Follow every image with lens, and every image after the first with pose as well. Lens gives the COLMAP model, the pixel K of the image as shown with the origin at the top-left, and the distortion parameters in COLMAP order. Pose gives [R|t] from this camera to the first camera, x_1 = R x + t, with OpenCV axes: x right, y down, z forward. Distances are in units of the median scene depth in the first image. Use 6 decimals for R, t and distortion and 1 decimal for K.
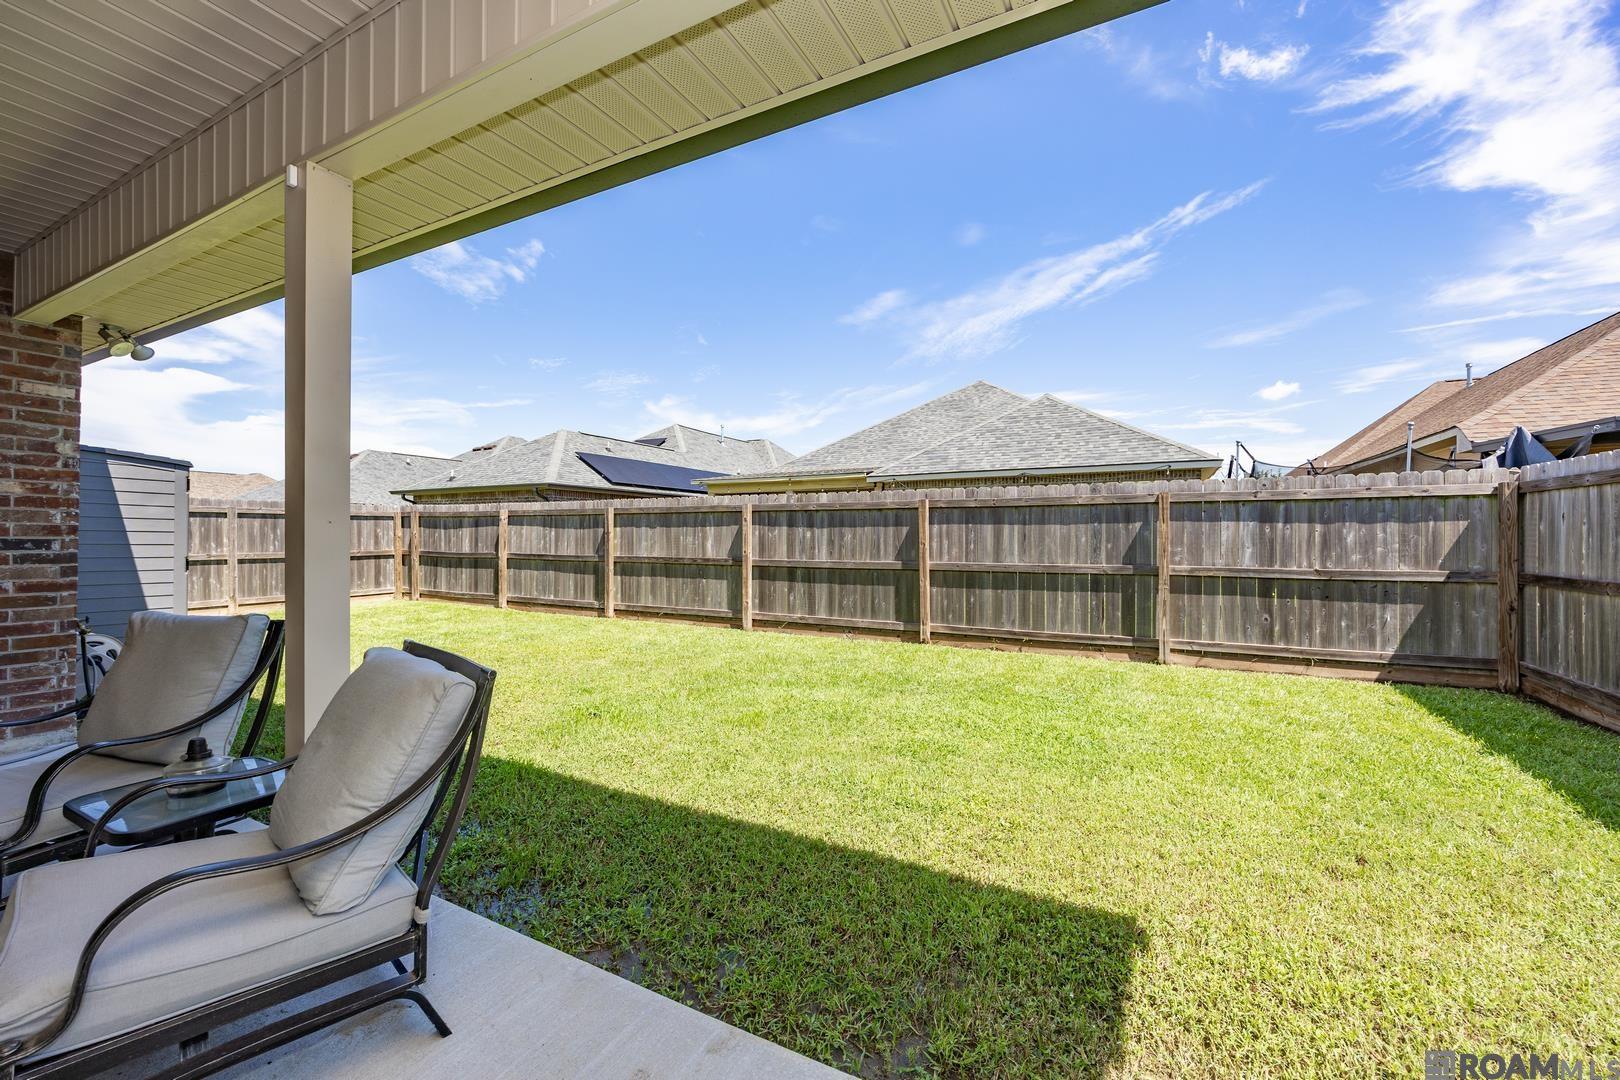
lens RADIAL K [[639.3, 0, 789.5], [0, 639.3, 537.9], [0, 0, 1]] dist [-0.001954, -0.000934]
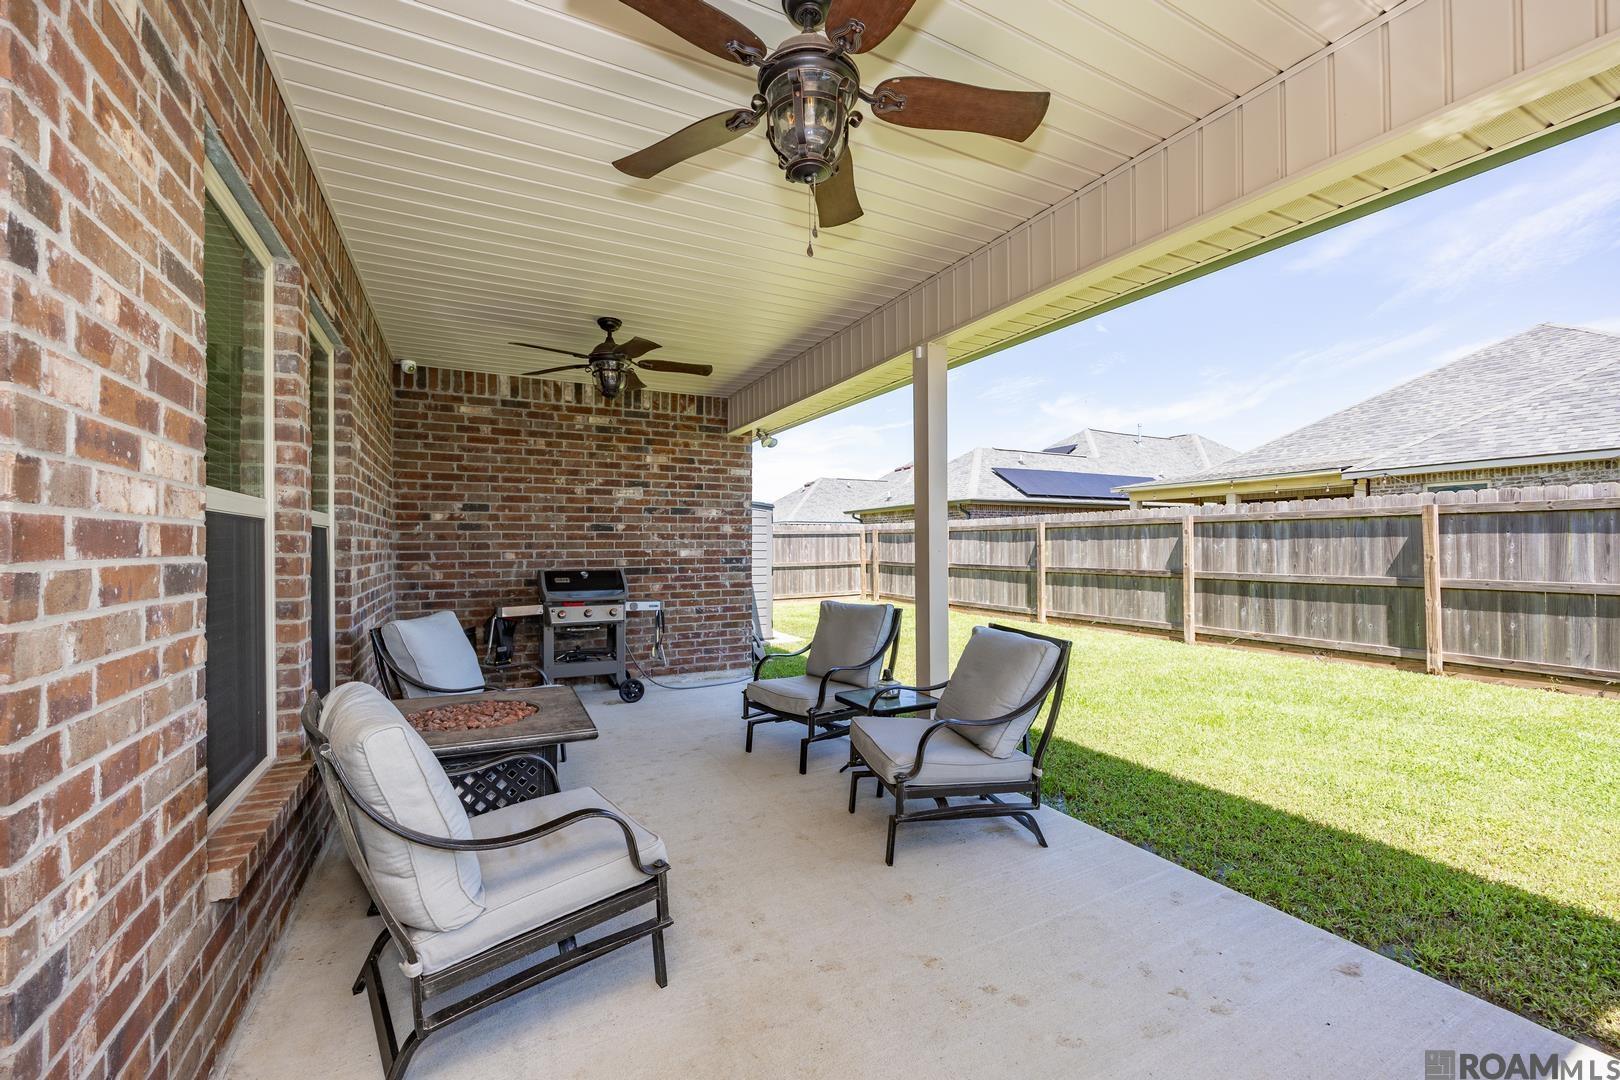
lens RADIAL K [[639.3, 0, 810.3], [0, 639.3, 546.0], [0, 0, 1]] dist [-0.001954, -0.000934]
pose [[0.839751, -0.008244, -0.542909, -0.023423], [0.008386, 0.999962, -0.002213, -0.010531], [0.542907, -0.002694, 0.839789, -0.163909]]
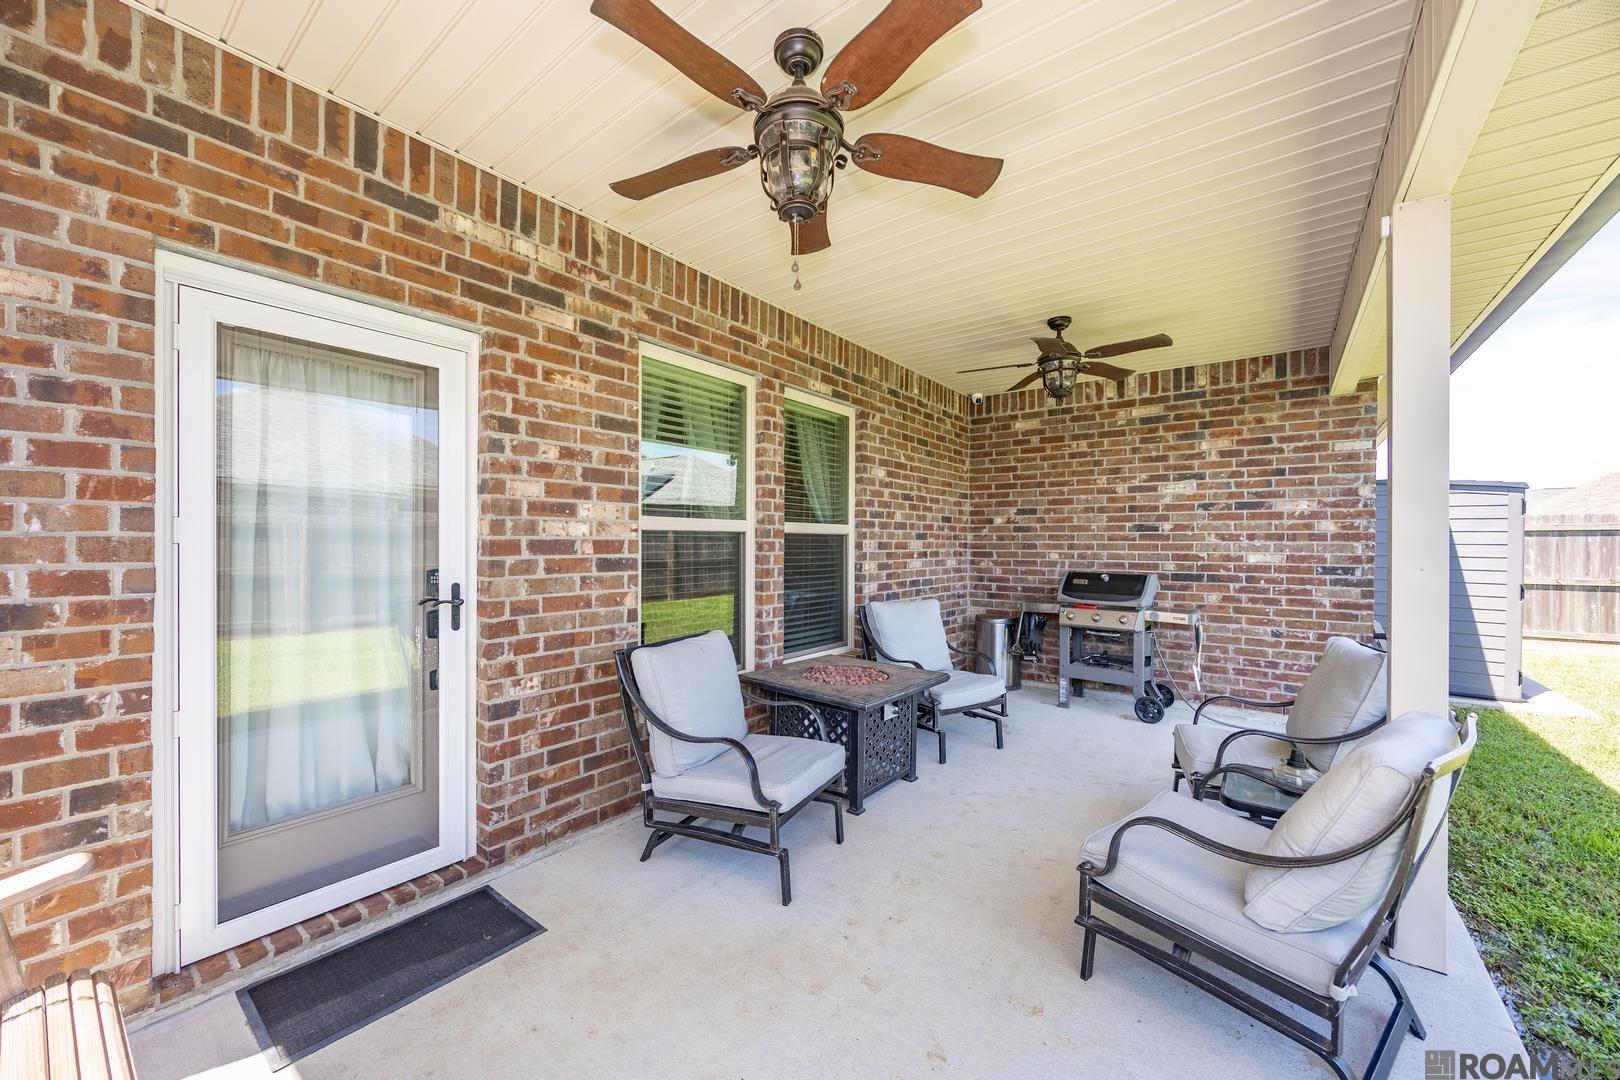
lens RADIAL K [[639.3, 0, 801.9], [0, 639.3, 542.8], [0, 0, 1]] dist [-0.001954, -0.000934]
pose [[-0.154877, -0.002257, -0.987931, 0.095472], [-0.005310, 0.999985, -0.001452, -0.016308], [0.987920, 0.005021, -0.154886, 0.062068]]
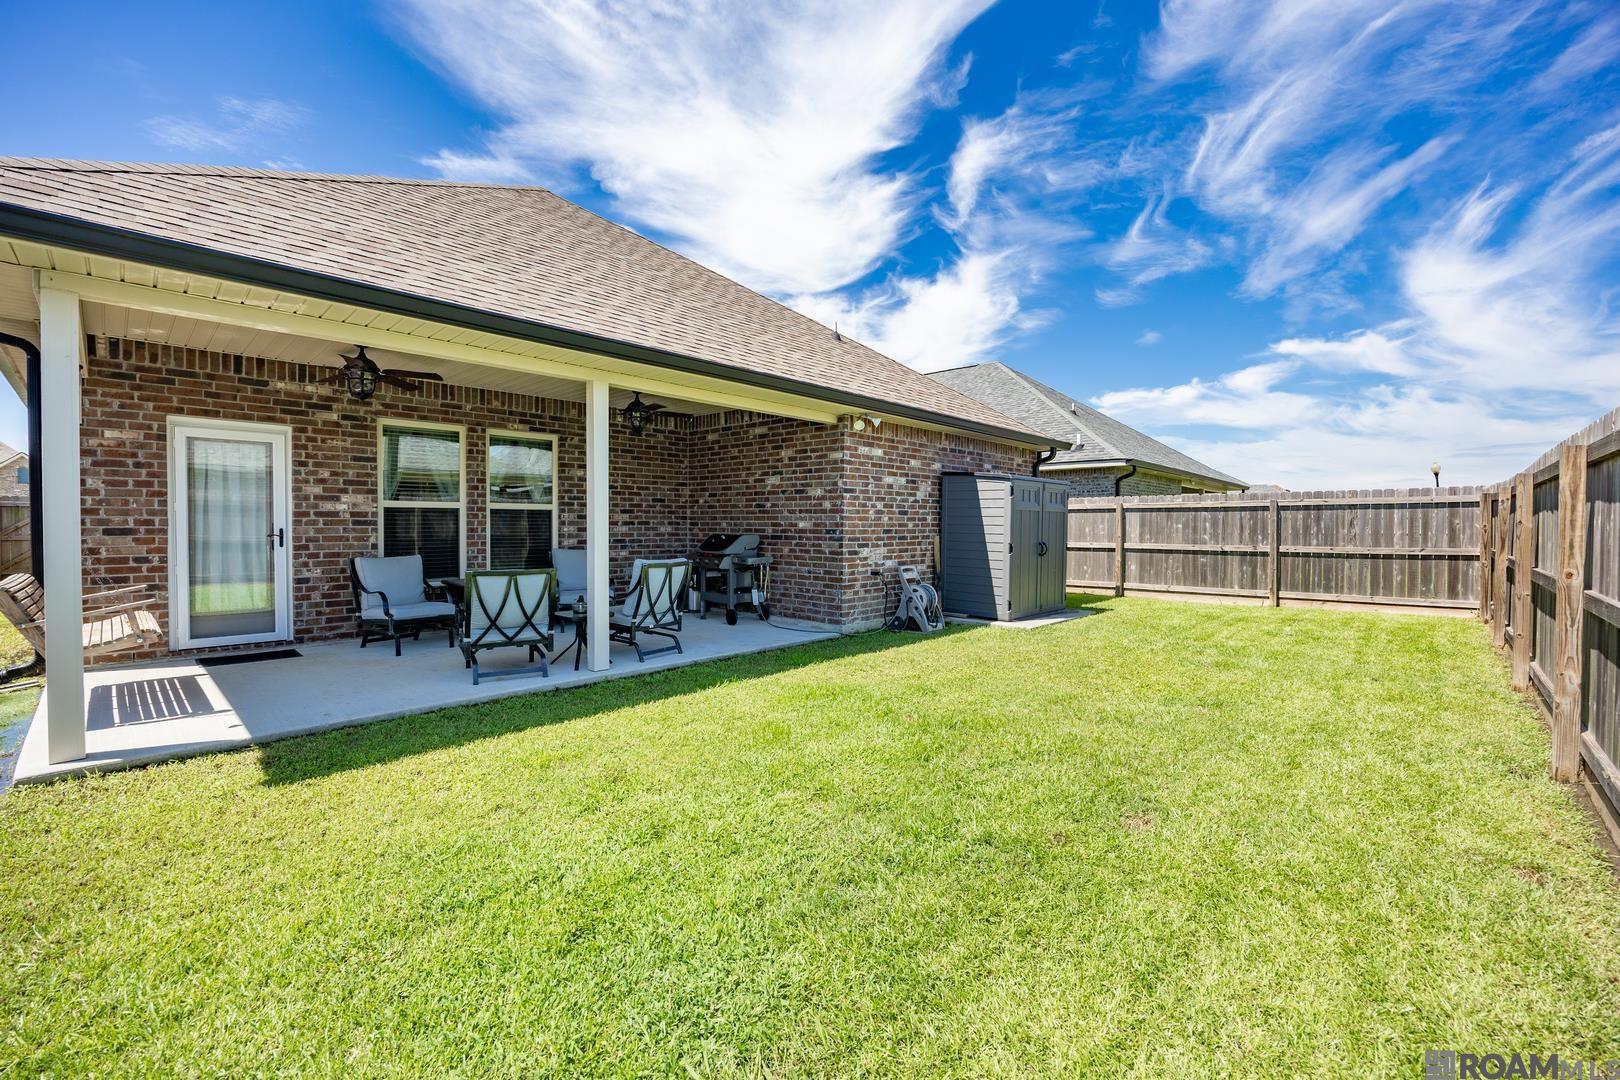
lens RADIAL K [[661.5, 0, 760.8], [0, 661.5, 536.6], [0, 0, 1]] dist [-0.017760, -0.000020]
pose [[-0.261850, 0.017569, -0.964949, 0.409232], [-0.006501, 0.999780, 0.019967, -0.006445], [0.965087, 0.011501, -0.261678, 0.583783]]
